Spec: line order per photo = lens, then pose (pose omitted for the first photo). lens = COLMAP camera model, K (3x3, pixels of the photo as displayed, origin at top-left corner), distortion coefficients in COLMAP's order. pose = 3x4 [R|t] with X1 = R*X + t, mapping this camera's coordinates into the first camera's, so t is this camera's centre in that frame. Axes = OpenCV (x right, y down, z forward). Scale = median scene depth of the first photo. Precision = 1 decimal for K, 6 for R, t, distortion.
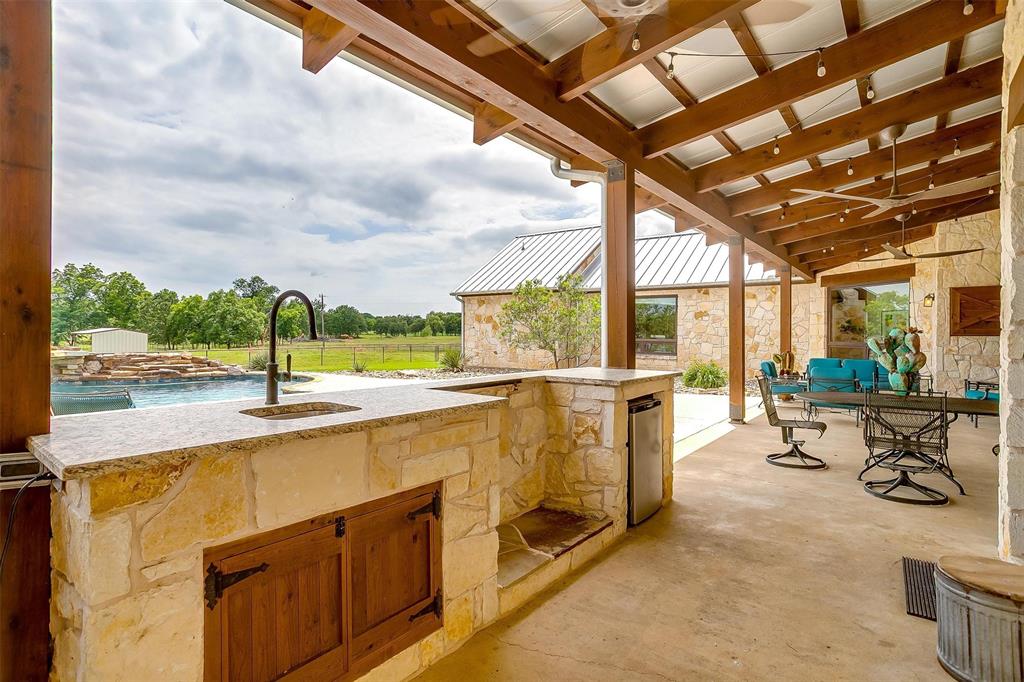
lens RADIAL K [[511.3, 0, 509.8], [0, 511.3, 336.5], [0, 0, 1]] dist [-0.057227, 0.043751]
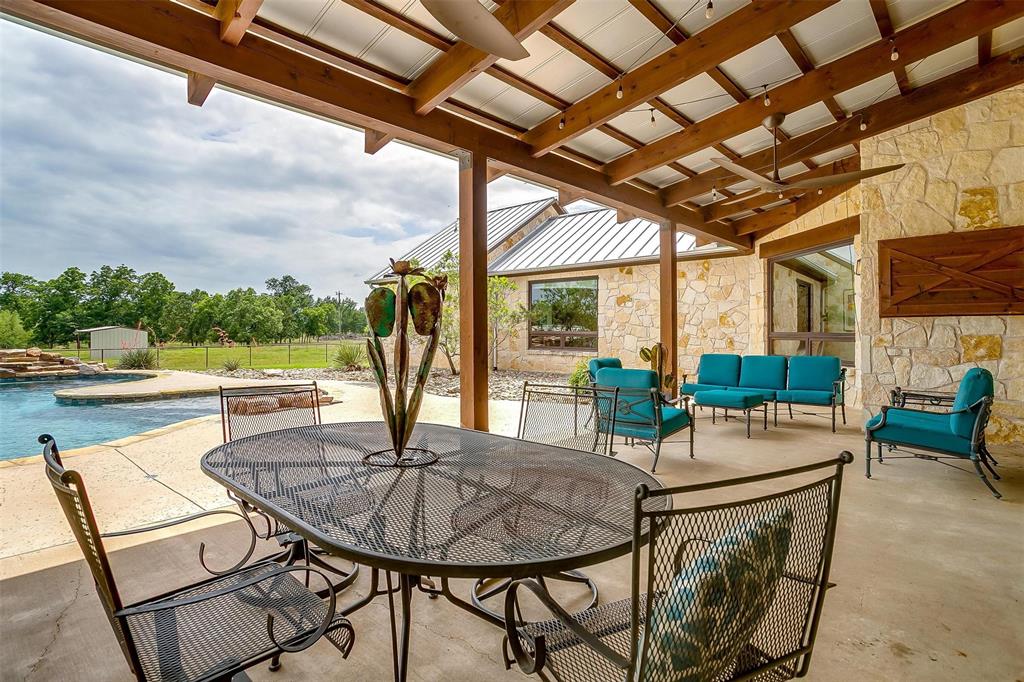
lens RADIAL K [[511.3, 0, 509.8], [0, 511.3, 336.5], [0, 0, 1]] dist [-0.057227, 0.043751]
pose [[0.995377, -0.004256, -0.095954, 0.273731], [0.004655, 0.999981, 0.003938, 0.010356], [0.095935, -0.004367, 0.995378, 0.188271]]
